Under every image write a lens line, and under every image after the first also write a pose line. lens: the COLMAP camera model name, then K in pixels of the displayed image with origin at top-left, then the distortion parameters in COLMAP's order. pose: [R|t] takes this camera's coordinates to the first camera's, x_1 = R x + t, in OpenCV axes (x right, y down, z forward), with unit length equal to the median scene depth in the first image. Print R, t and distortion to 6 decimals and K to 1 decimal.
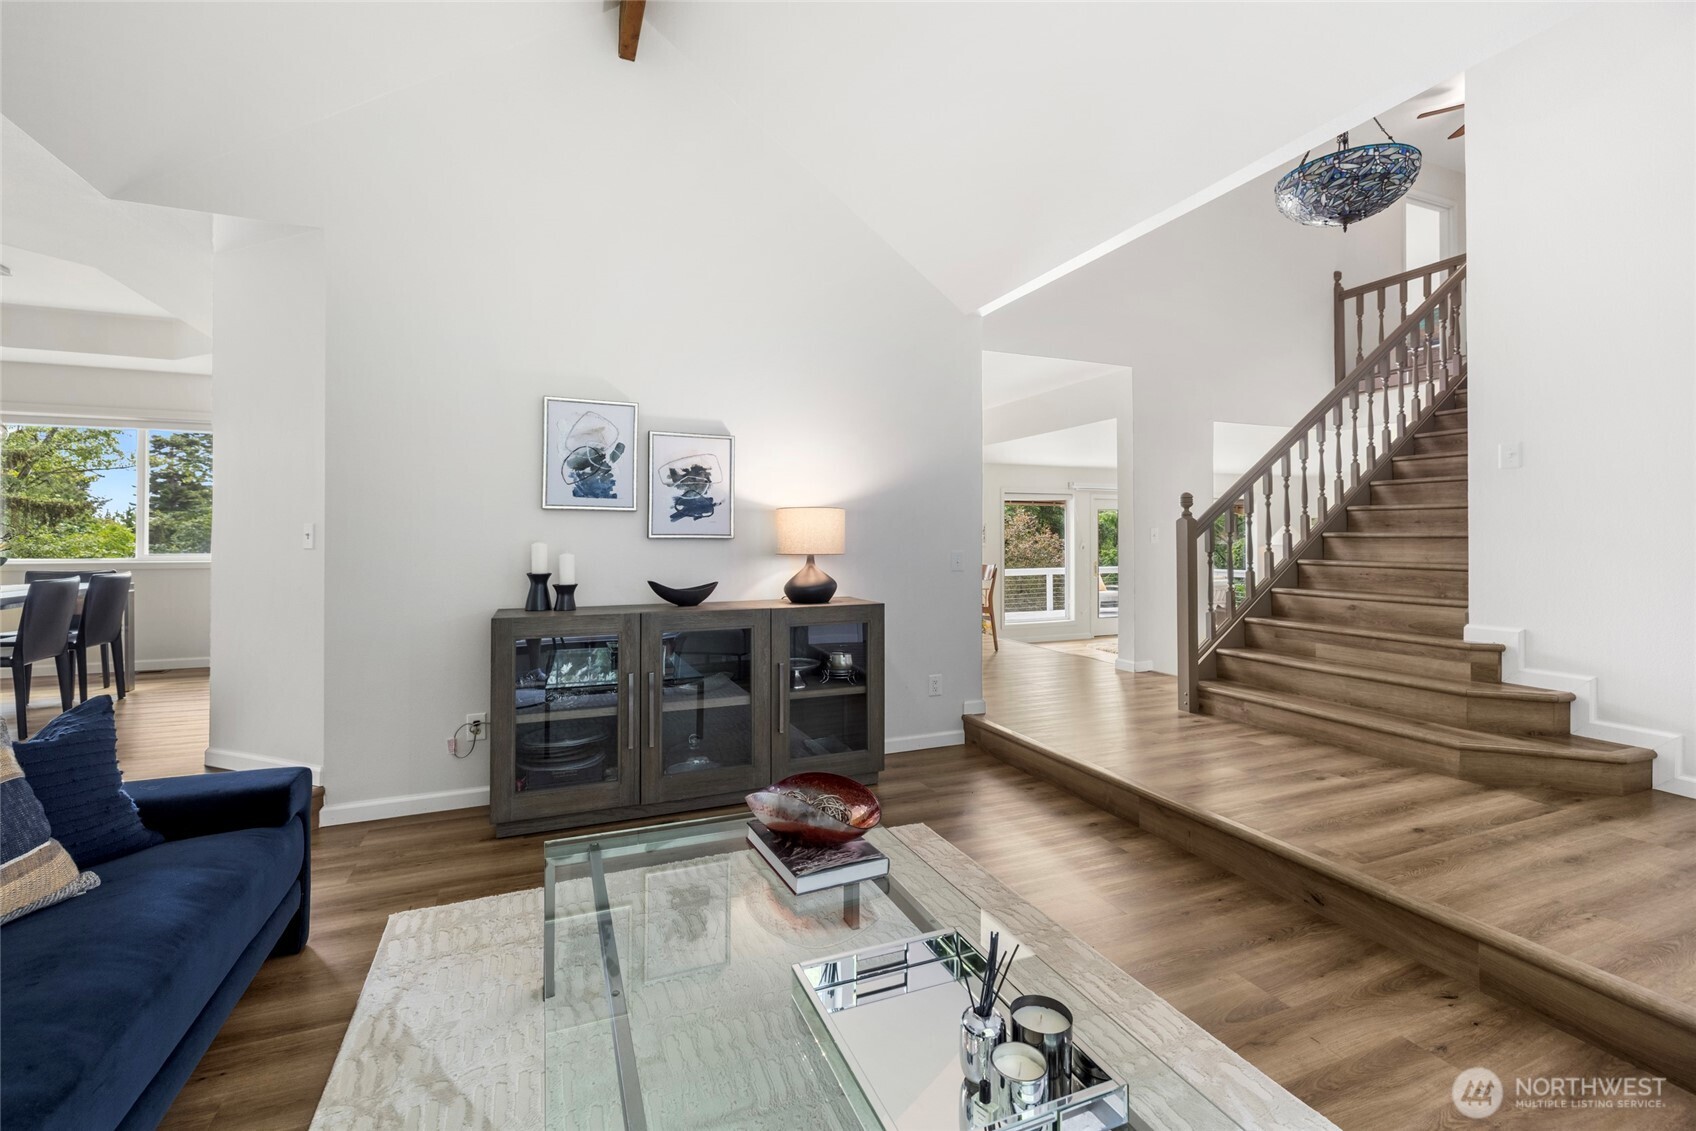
lens RADIAL K [[720.4, 0, 852.6], [0, 720.4, 534.4], [0, 0, 1]] dist [-0.011443, -0.000104]
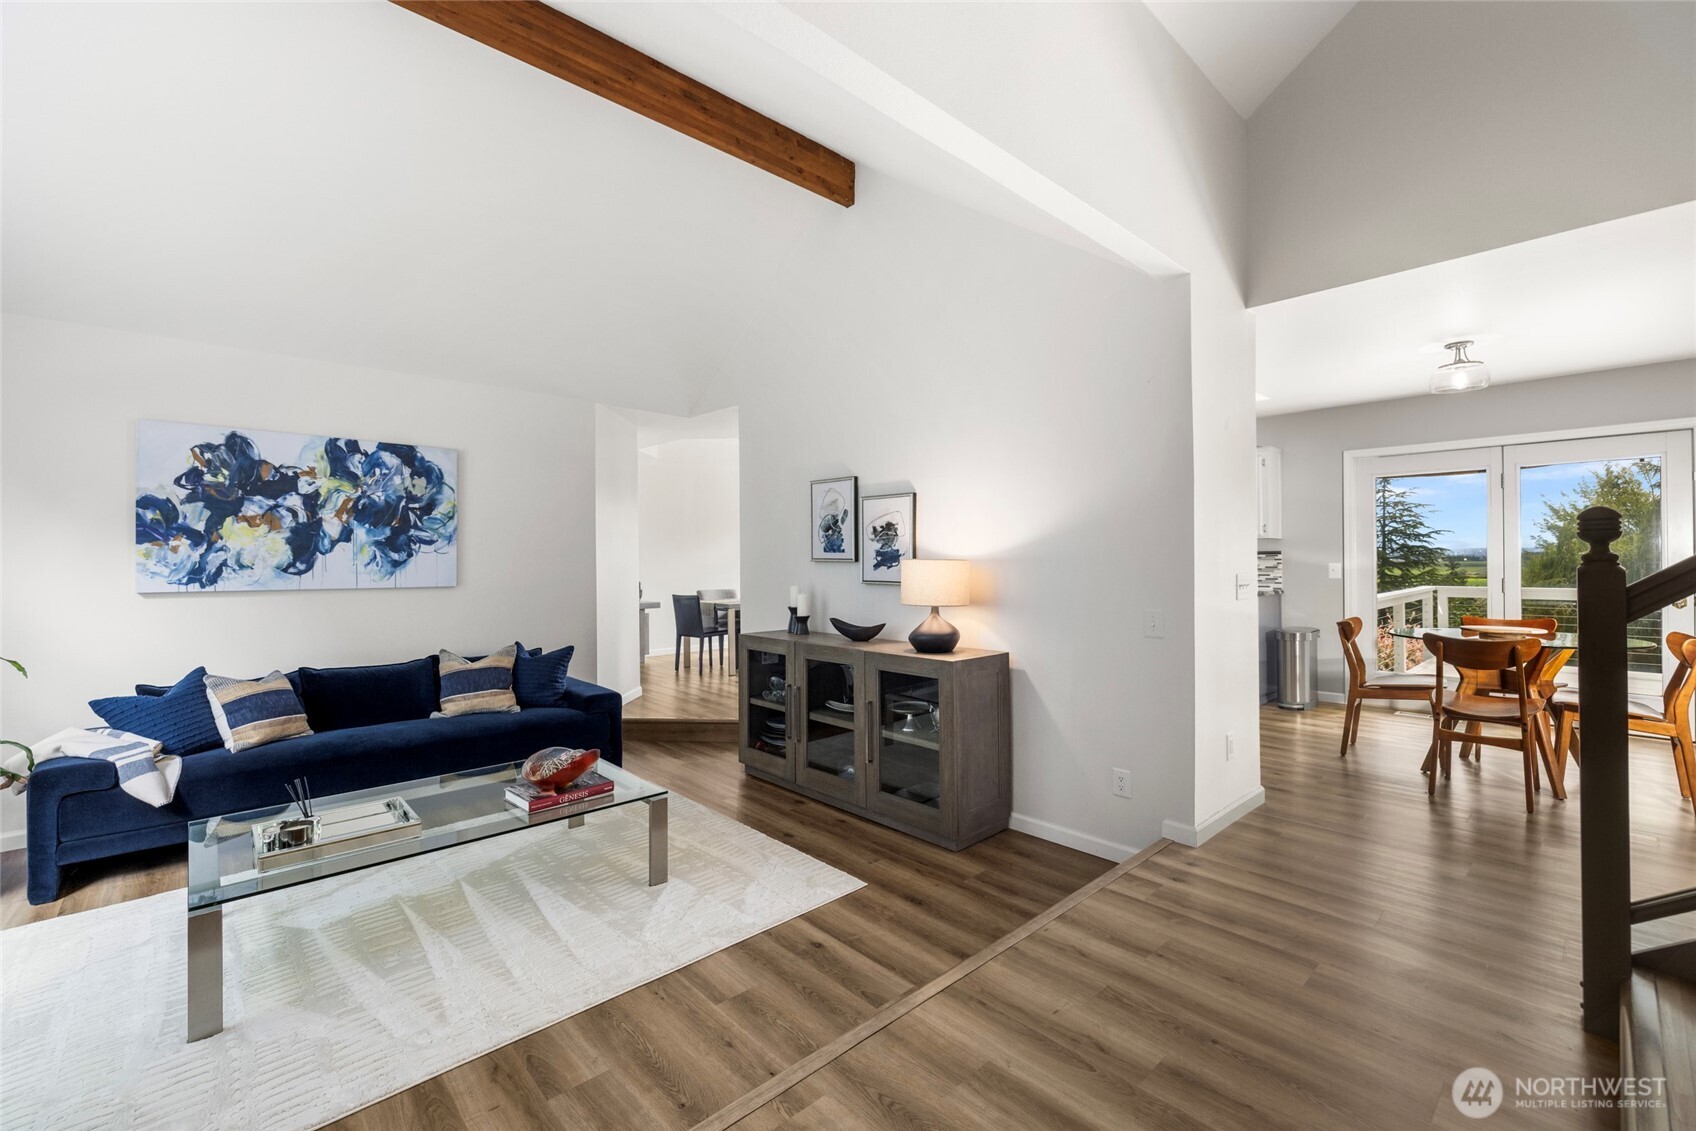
lens RADIAL K [[720.4, 0, 851.9], [0, 720.4, 558.9], [0, 0, 1]] dist [-0.011443, -0.000104]
pose [[0.338745, 0.002177, -0.940876, 0.868733], [0.014540, 0.999866, 0.007549, -0.046241], [0.940766, -0.016237, 0.338668, 0.553656]]
